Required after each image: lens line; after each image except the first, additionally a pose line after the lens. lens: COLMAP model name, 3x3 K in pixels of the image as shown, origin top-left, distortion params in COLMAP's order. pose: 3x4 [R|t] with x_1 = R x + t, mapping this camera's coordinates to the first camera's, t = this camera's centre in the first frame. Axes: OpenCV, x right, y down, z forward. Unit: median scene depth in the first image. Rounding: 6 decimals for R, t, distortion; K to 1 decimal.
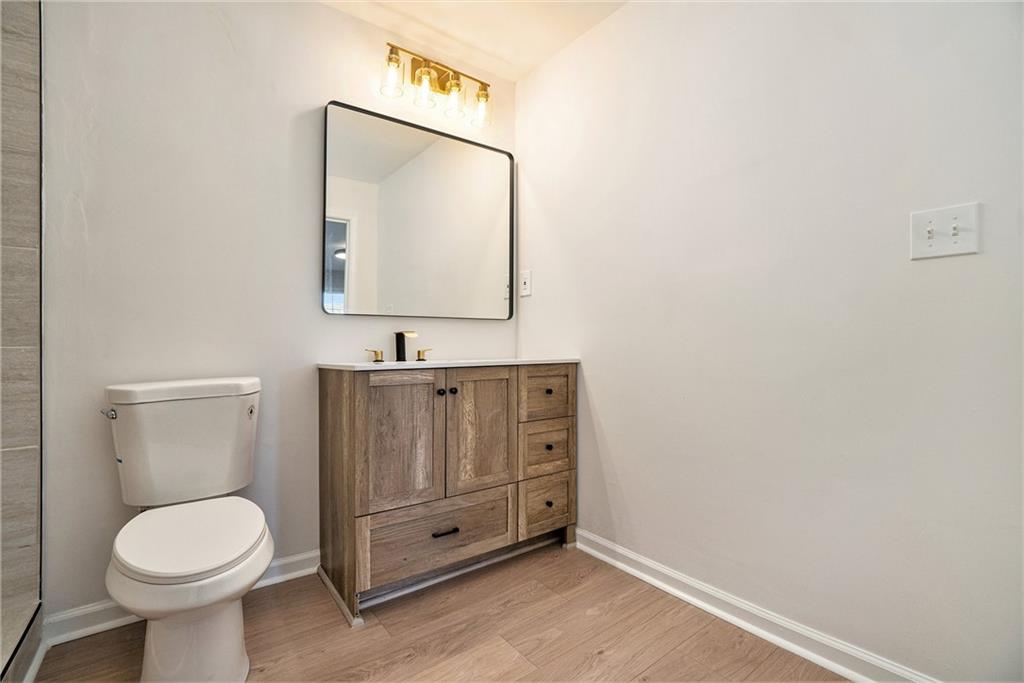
lens RADIAL K [[453.5, 0, 493.9], [0, 453.5, 341.4], [0, 0, 1]] dist [-0.006980, 0.005451]
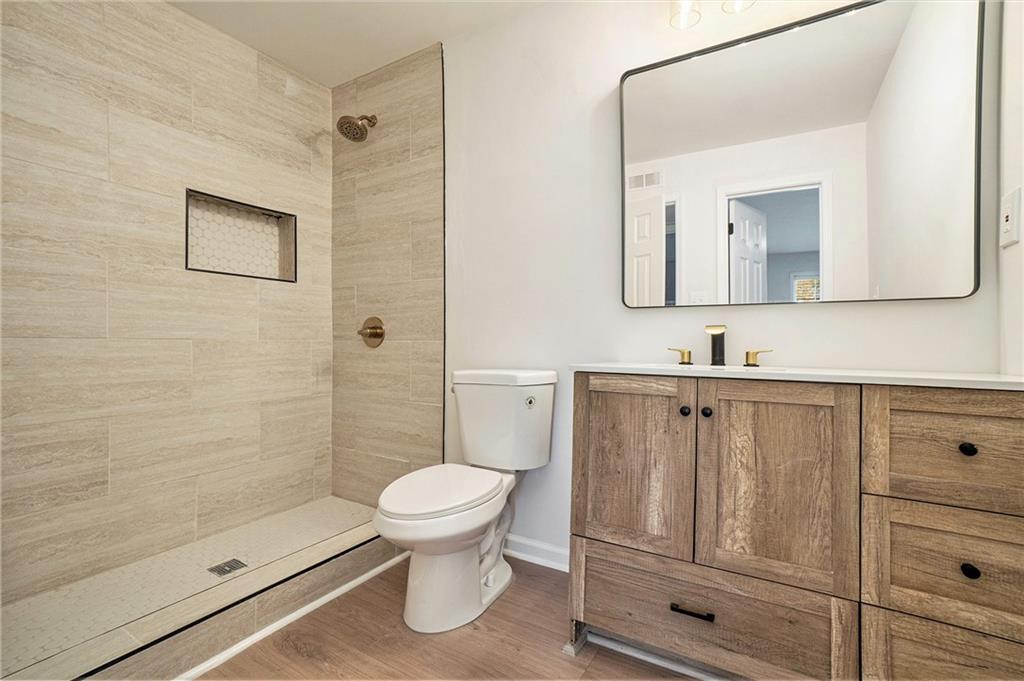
lens RADIAL K [[453.5, 0, 490.1], [0, 453.5, 337.8], [0, 0, 1]] dist [-0.006980, 0.005451]
pose [[0.410363, 0.002093, -0.911920, 0.386563], [-0.002355, 0.999996, 0.001235, -0.002576], [0.911919, 0.001641, 0.410367, 0.410297]]
